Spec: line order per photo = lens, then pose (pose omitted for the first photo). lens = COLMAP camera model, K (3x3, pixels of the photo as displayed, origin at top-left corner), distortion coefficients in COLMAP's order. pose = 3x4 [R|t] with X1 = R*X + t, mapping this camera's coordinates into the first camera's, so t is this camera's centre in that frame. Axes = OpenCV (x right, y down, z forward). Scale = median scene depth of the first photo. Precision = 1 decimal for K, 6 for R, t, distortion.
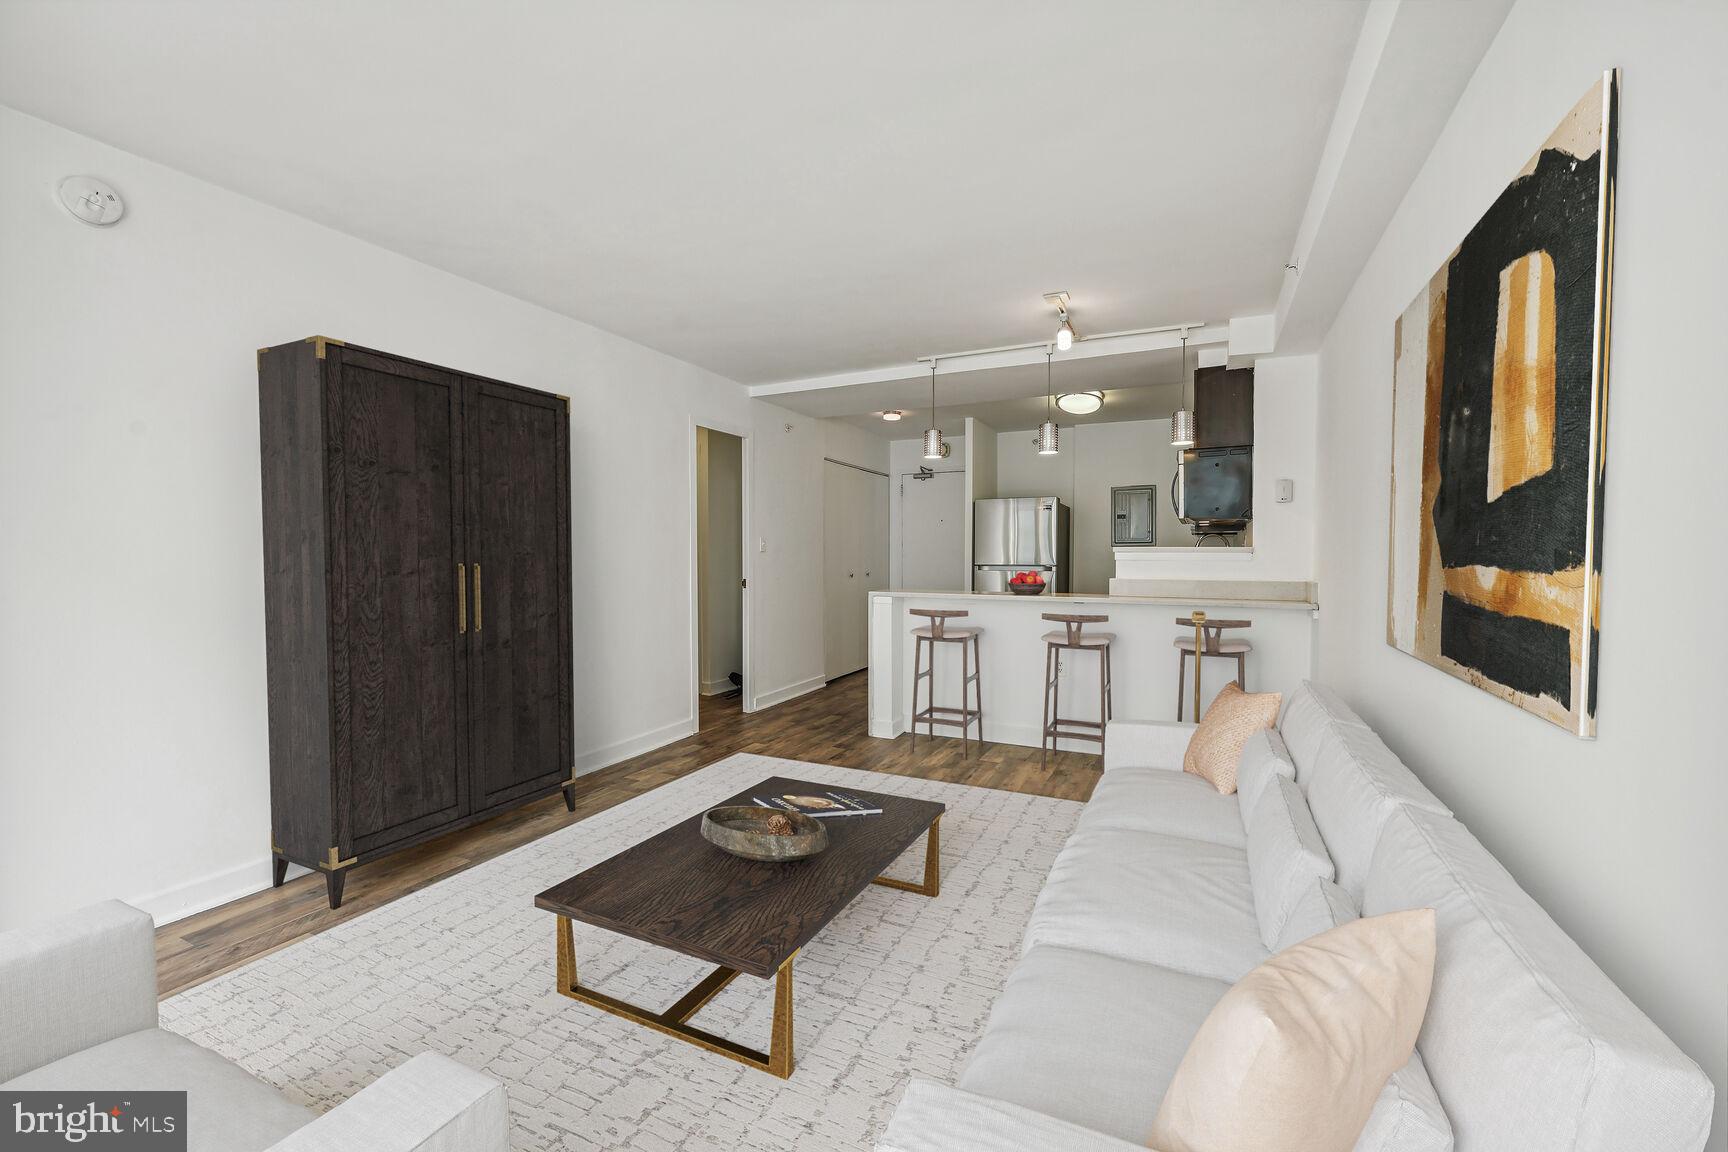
lens RADIAL K [[715.2, 0, 873.4], [0, 715.2, 555.3], [0, 0, 1]] dist [0.000077, 0.000062]
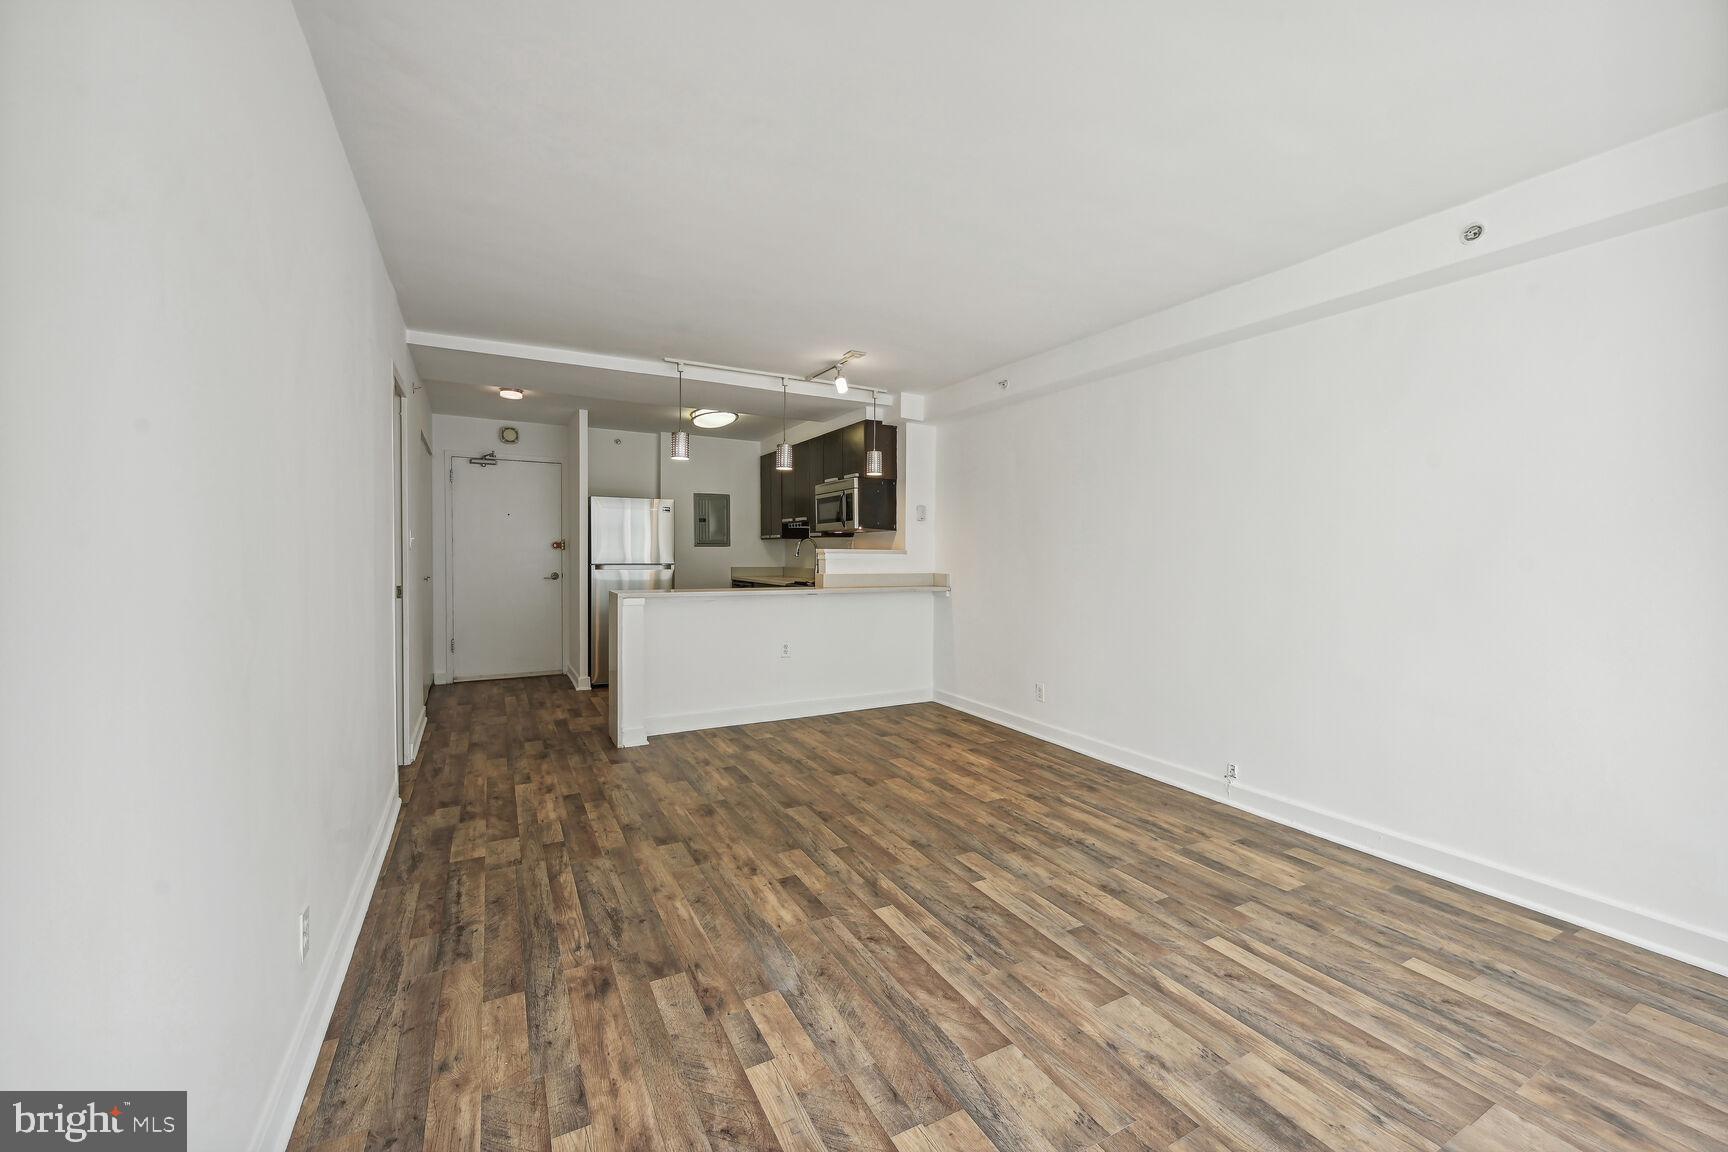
lens RADIAL K [[715.2, 0, 873.4], [0, 715.2, 555.3], [0, 0, 1]] dist [0.000077, 0.000062]
pose [[0.559992, -0.000379, 0.828498, -0.604440], [-0.004414, 0.999984, 0.003441, -0.005136], [-0.828486, -0.005584, 0.559981, 0.201672]]
